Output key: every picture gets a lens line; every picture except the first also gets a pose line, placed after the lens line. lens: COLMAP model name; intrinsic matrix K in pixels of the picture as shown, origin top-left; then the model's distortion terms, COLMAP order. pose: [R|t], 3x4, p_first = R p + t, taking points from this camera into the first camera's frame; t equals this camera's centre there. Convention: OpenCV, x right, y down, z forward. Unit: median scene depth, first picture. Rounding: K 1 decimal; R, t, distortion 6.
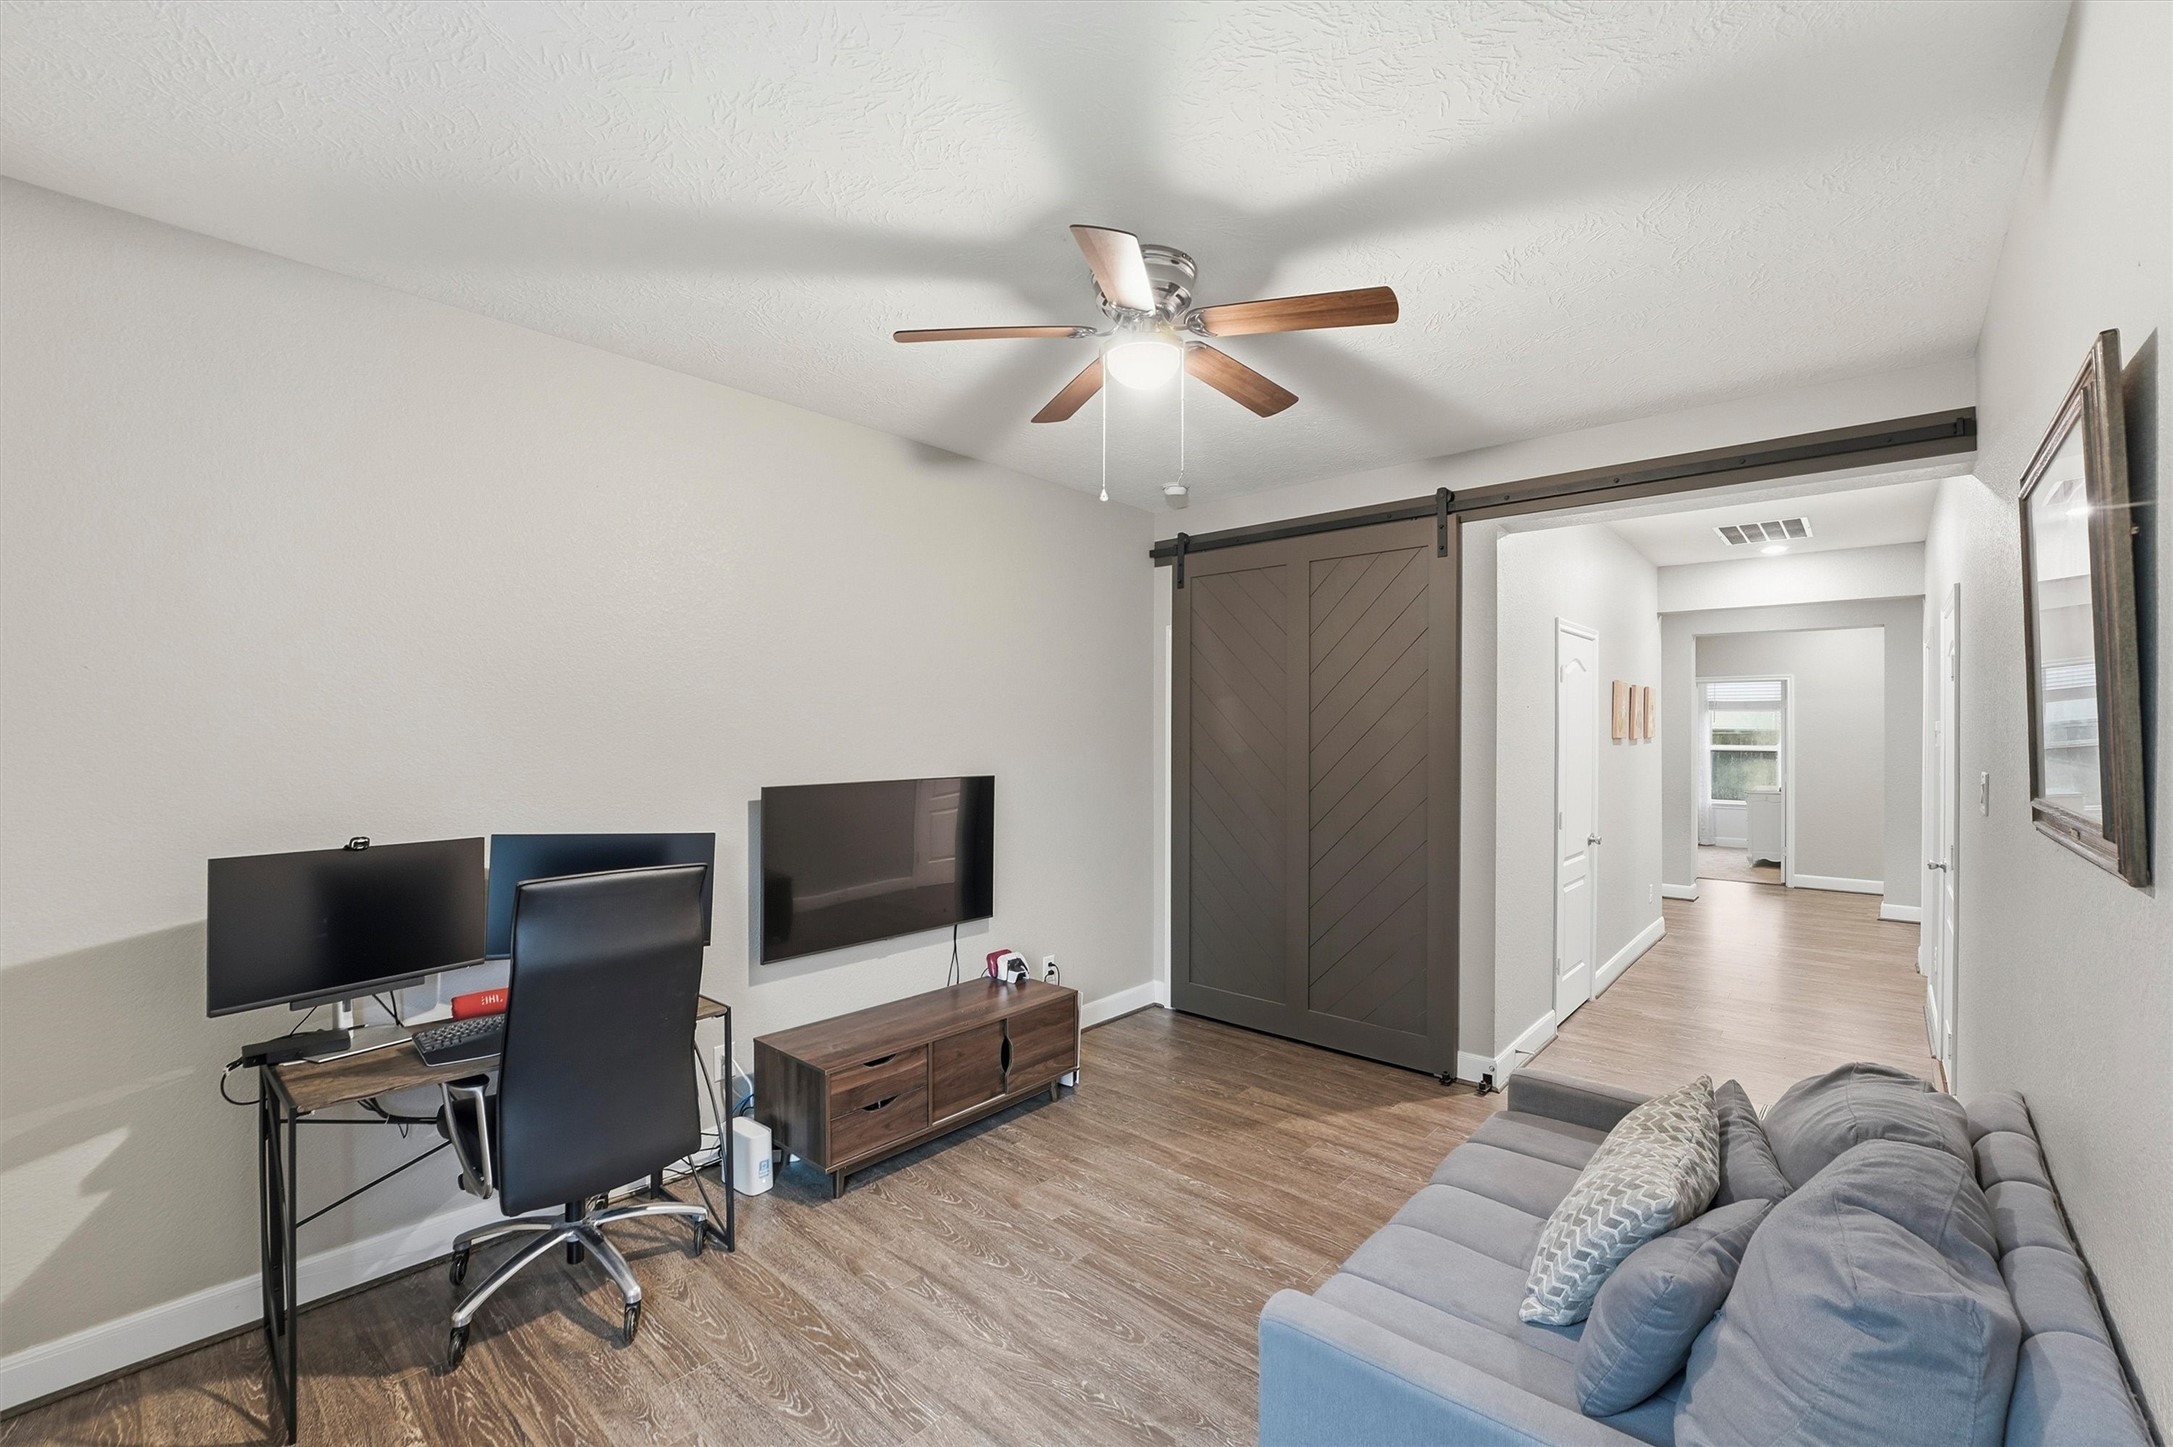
lens RADIAL K [[919.9, 0, 1090.1], [0, 919.9, 733.1], [0, 0, 1]] dist [0.001435, -0.000115]
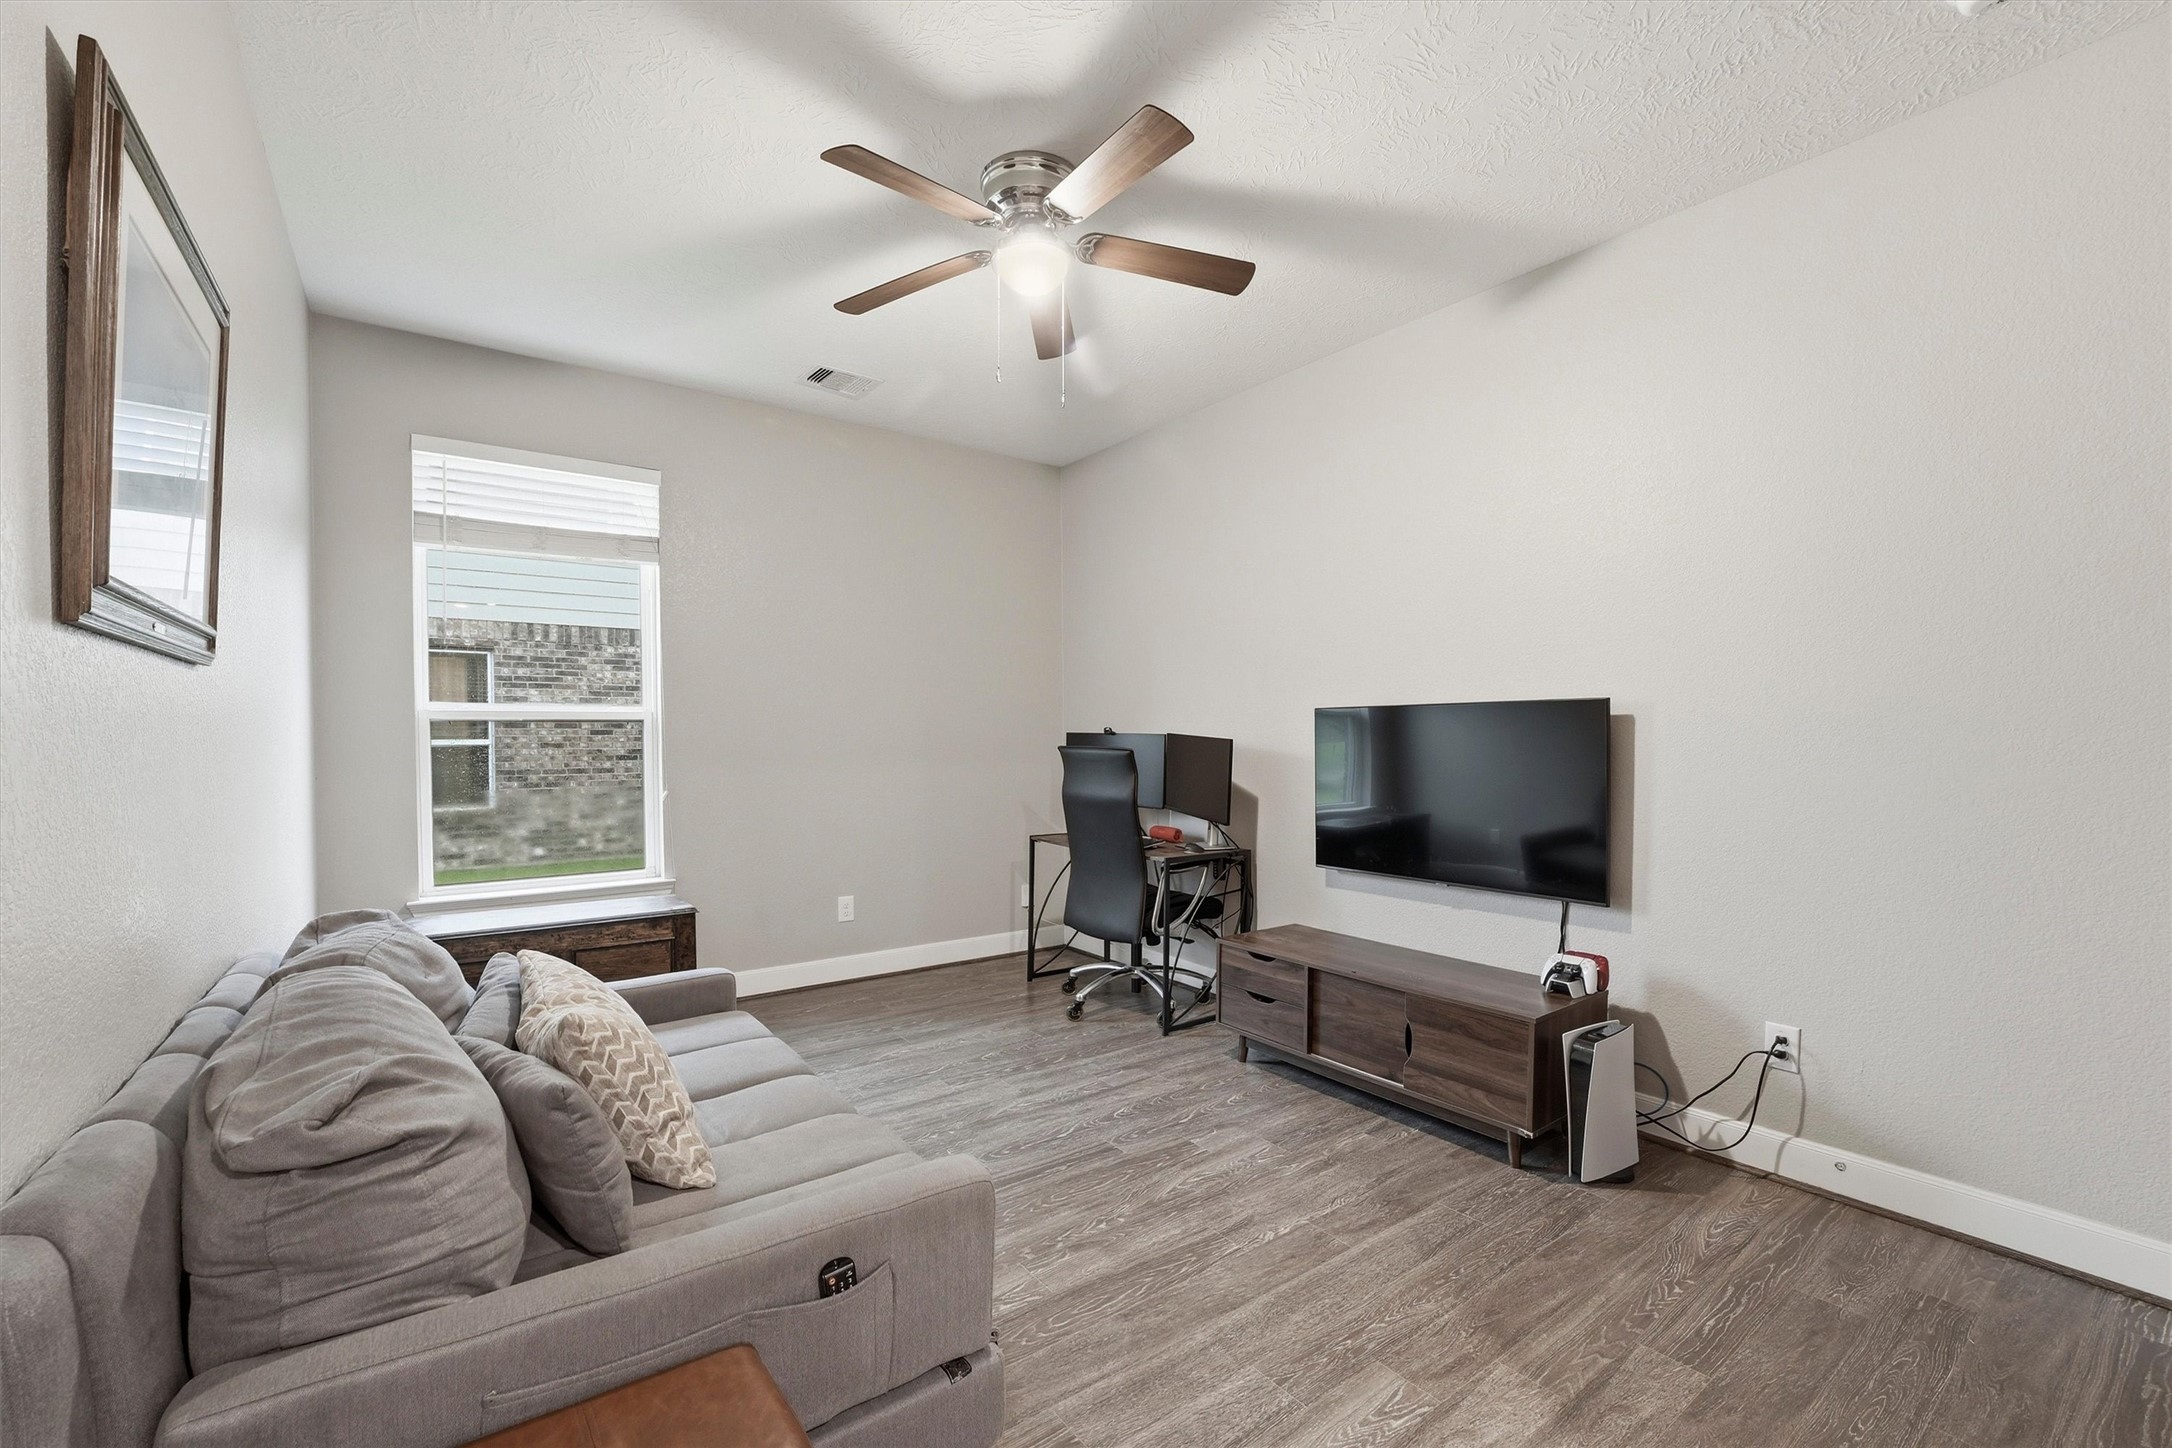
lens RADIAL K [[919.5, 0, 1082.4], [0, 919.5, 721.7], [0, 0, 1]] dist [0.001435, -0.000115]
pose [[-0.231919, -0.021551, -0.972496, 0.848961], [0.003956, 0.999725, -0.023097, 0.100440], [0.972727, -0.009204, -0.231770, 1.016680]]
